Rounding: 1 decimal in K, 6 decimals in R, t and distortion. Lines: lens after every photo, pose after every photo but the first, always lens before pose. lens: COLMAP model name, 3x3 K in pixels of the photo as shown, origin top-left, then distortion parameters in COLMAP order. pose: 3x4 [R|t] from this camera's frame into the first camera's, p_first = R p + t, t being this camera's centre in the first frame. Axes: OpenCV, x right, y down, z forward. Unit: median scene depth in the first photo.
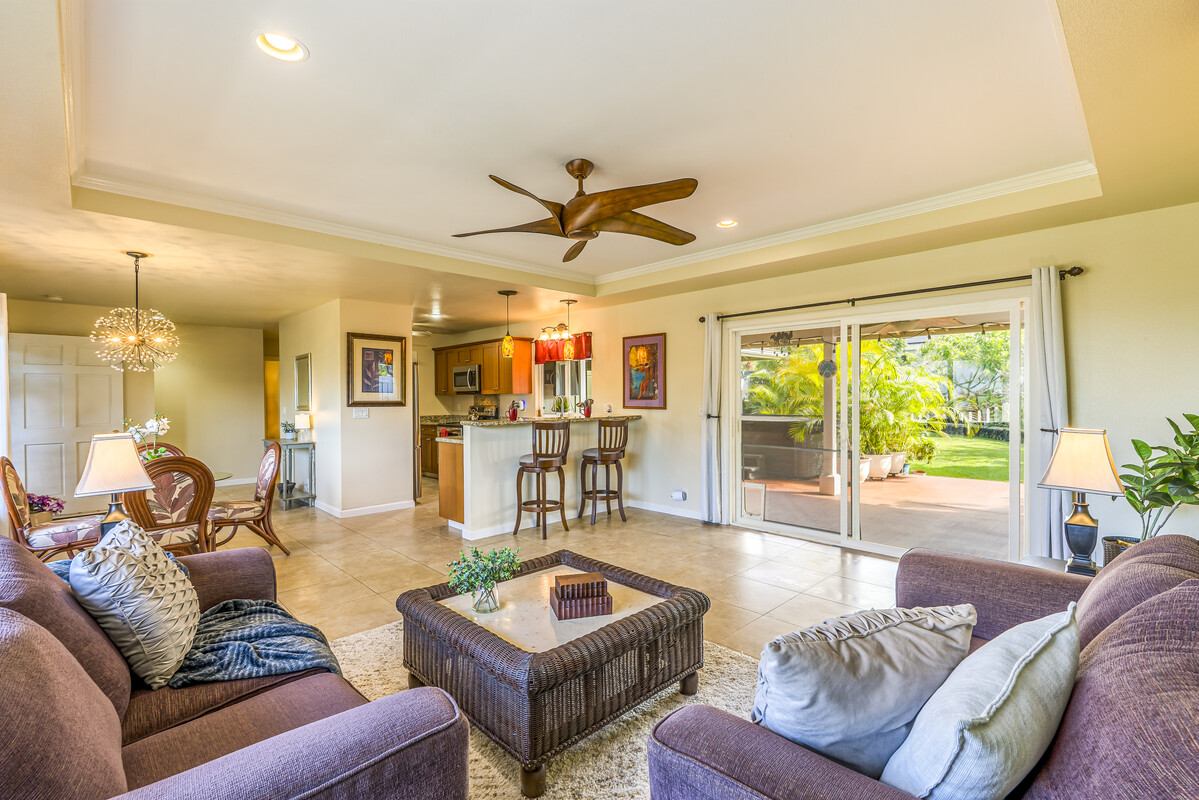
lens RADIAL K [[530.6, 0, 605.0], [0, 530.6, 386.6], [0, 0, 1]] dist [0.001422, -0.000017]
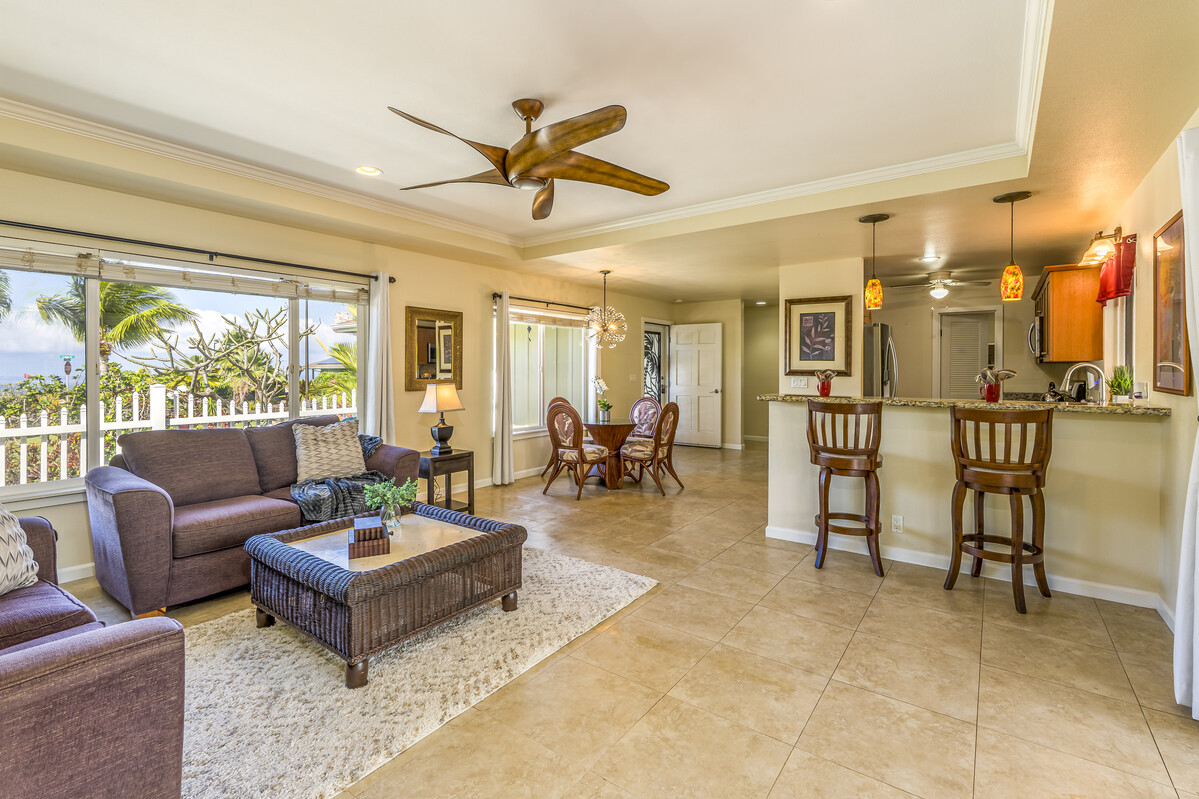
lens RADIAL K [[541.2, 0, 601.7], [0, 541.2, 369.2], [0, 0, 1]] dist [-0.002553, 0.000241]
pose [[0.161254, 0.008809, -0.986874, 0.449392], [0.015570, 0.999813, 0.011468, 0.009380], [0.986790, -0.017214, 0.161087, 0.497502]]
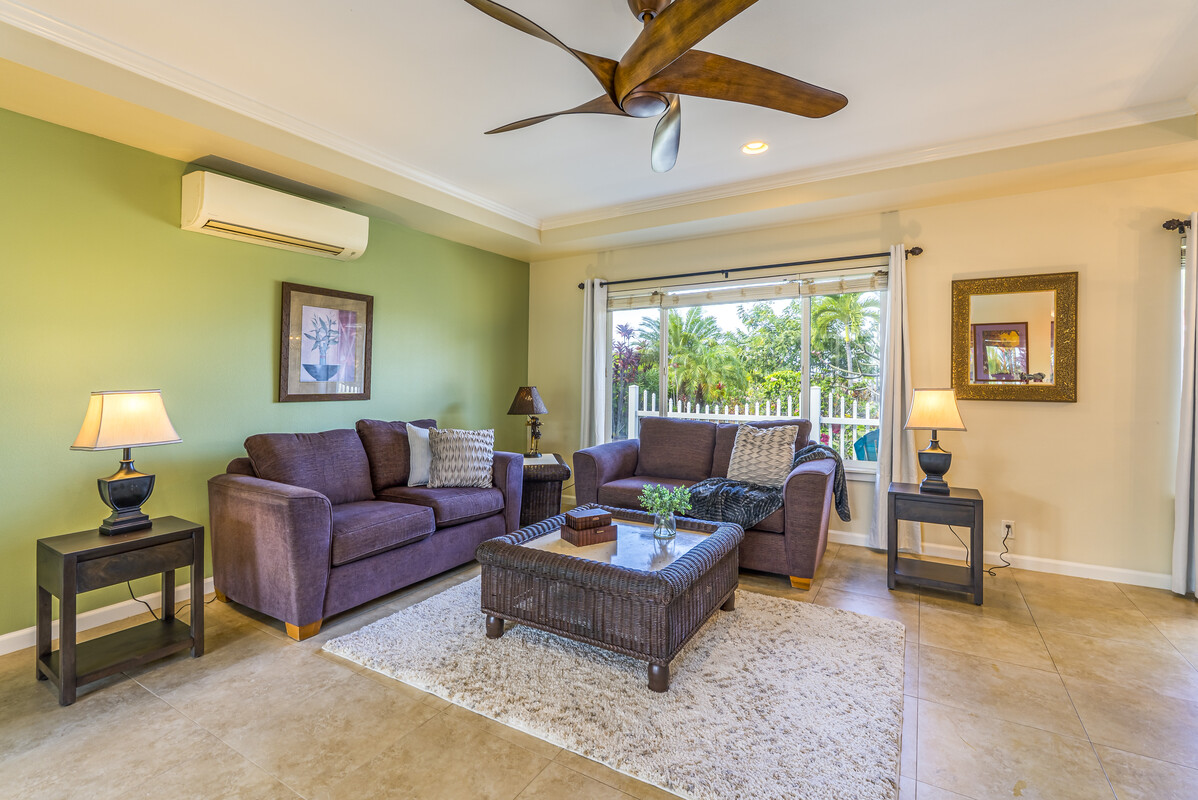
lens RADIAL K [[542.8, 0, 601.7], [0, 542.8, 375.3], [0, 0, 1]] dist [0.000386, 0.000010]
pose [[-0.968305, 0.005936, -0.249700, 0.087119], [0.012088, 0.999660, -0.023109, 0.030906], [0.249478, -0.025395, -0.968047, 0.829797]]
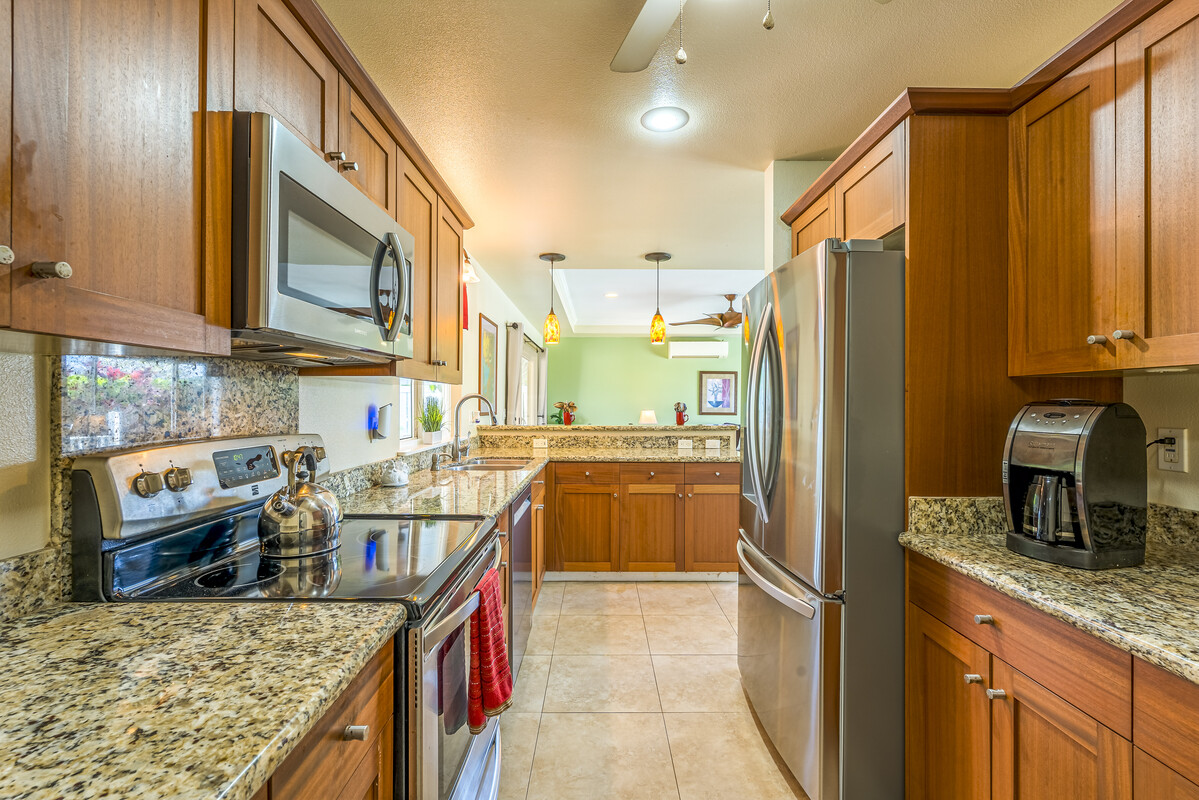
lens RADIAL K [[534.9, 0, 604.9], [0, 534.9, 400.5], [0, 0, 1]] dist [-0.003587, 0.000743]
pose [[-0.719855, 0.009628, 0.694057, -0.608280], [-0.009170, 0.999685, -0.023379, 0.038777], [-0.694064, -0.023195, -0.719540, 1.495719]]
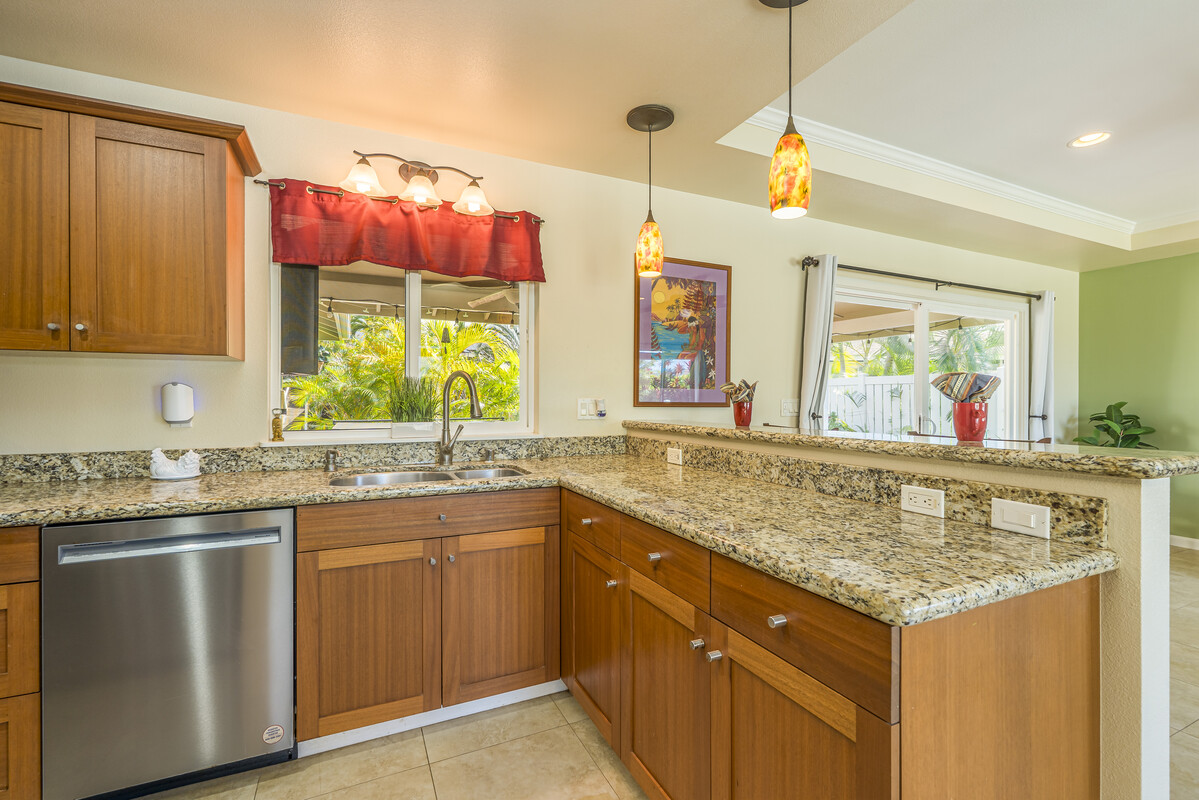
lens RADIAL K [[534.9, 0, 604.9], [0, 534.9, 400.5], [0, 0, 1]] dist [-0.003587, 0.000743]
pose [[0.329094, 0.005150, 0.944283, -0.447993], [-0.019871, 0.999801, 0.001472, 0.038341], [-0.944088, -0.019249, 0.329131, 0.941617]]
